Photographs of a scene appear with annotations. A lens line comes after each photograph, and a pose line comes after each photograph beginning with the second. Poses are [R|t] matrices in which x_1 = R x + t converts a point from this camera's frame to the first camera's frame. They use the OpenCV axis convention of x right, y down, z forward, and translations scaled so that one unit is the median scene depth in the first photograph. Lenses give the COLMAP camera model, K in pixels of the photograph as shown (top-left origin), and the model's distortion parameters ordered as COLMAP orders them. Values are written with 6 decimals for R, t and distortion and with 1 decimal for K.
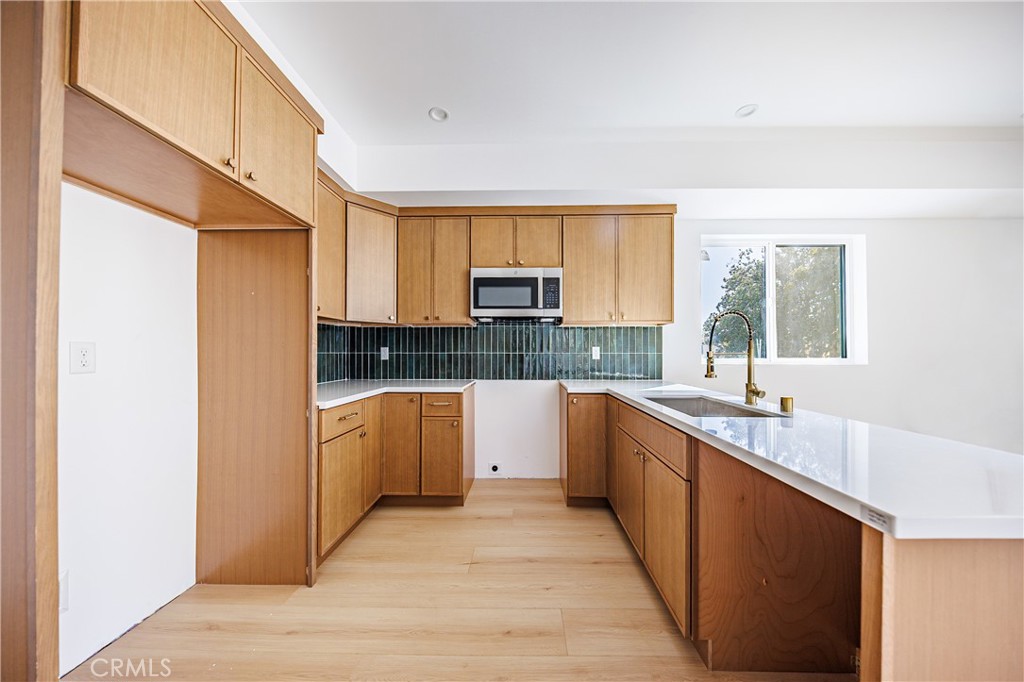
lens RADIAL K [[327.7, 0, 515.8], [0, 327.7, 349.6], [0, 0, 1]] dist [0.001711, -0.000021]
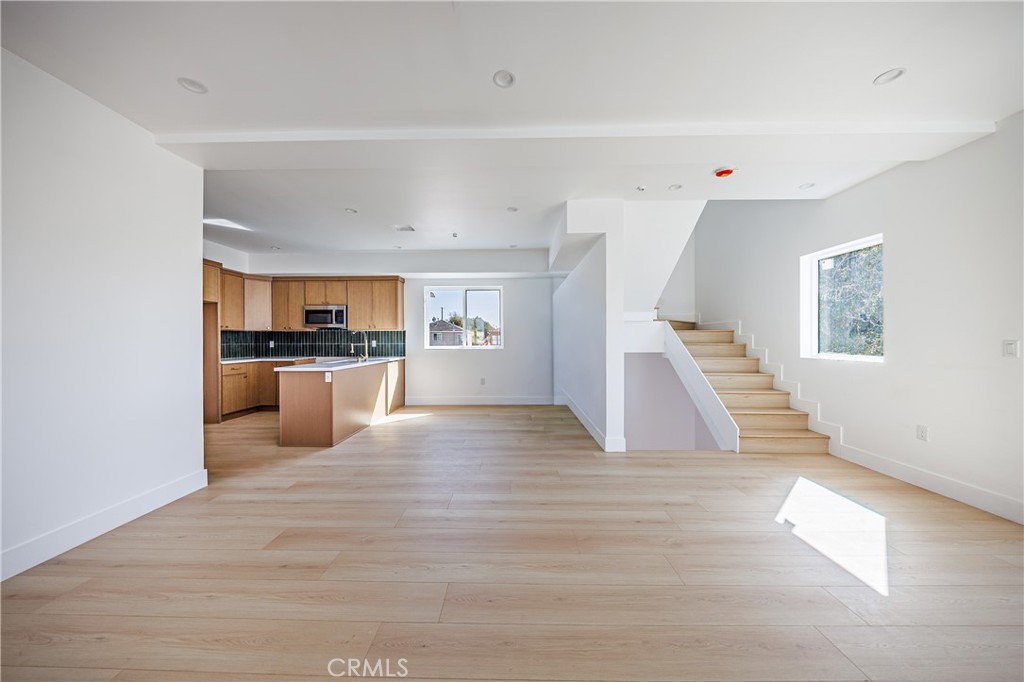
lens RADIAL K [[332.3, 0, 508.7], [0, 332.3, 340.8], [0, 0, 1]] dist [-0.001741, -0.000103]
pose [[0.999987, -0.003692, 0.003598, 1.211512], [0.003655, 0.999941, 0.010239, -0.028908], [-0.003636, -0.010226, 0.999941, -1.220411]]
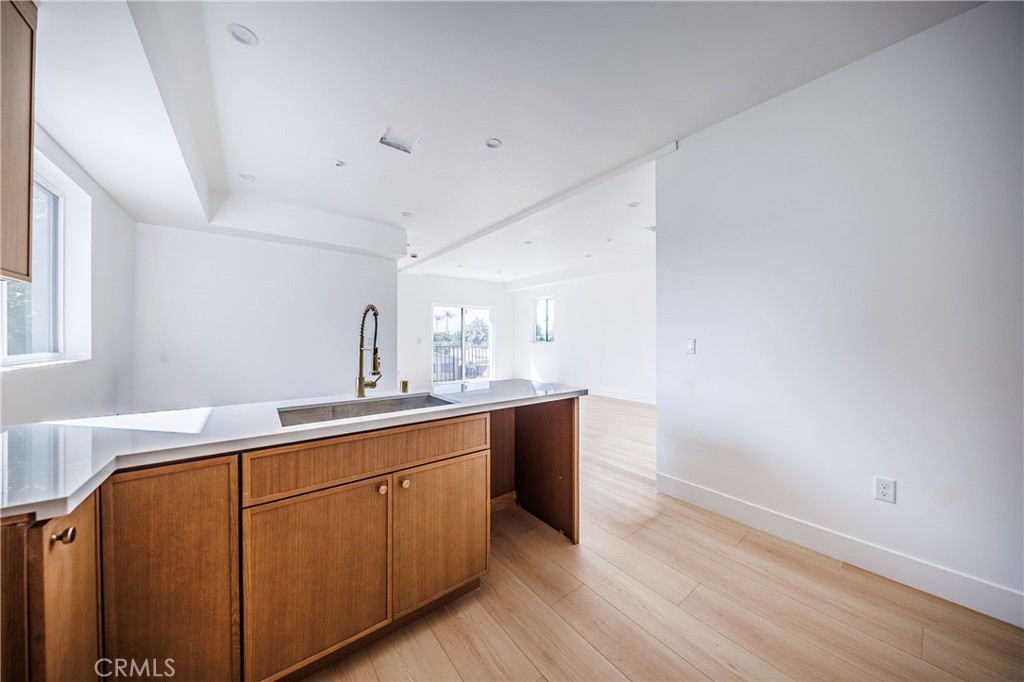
lens RADIAL K [[335.4, 0, 517.8], [0, 335.4, 342.7], [0, 0, 1]] dist [-0.010620, -0.000075]
pose [[-0.637003, -0.003012, 0.770855, -0.236864], [-0.005893, 0.999982, -0.000963, -0.001721], [-0.770839, -0.005156, -0.637009, 0.763049]]
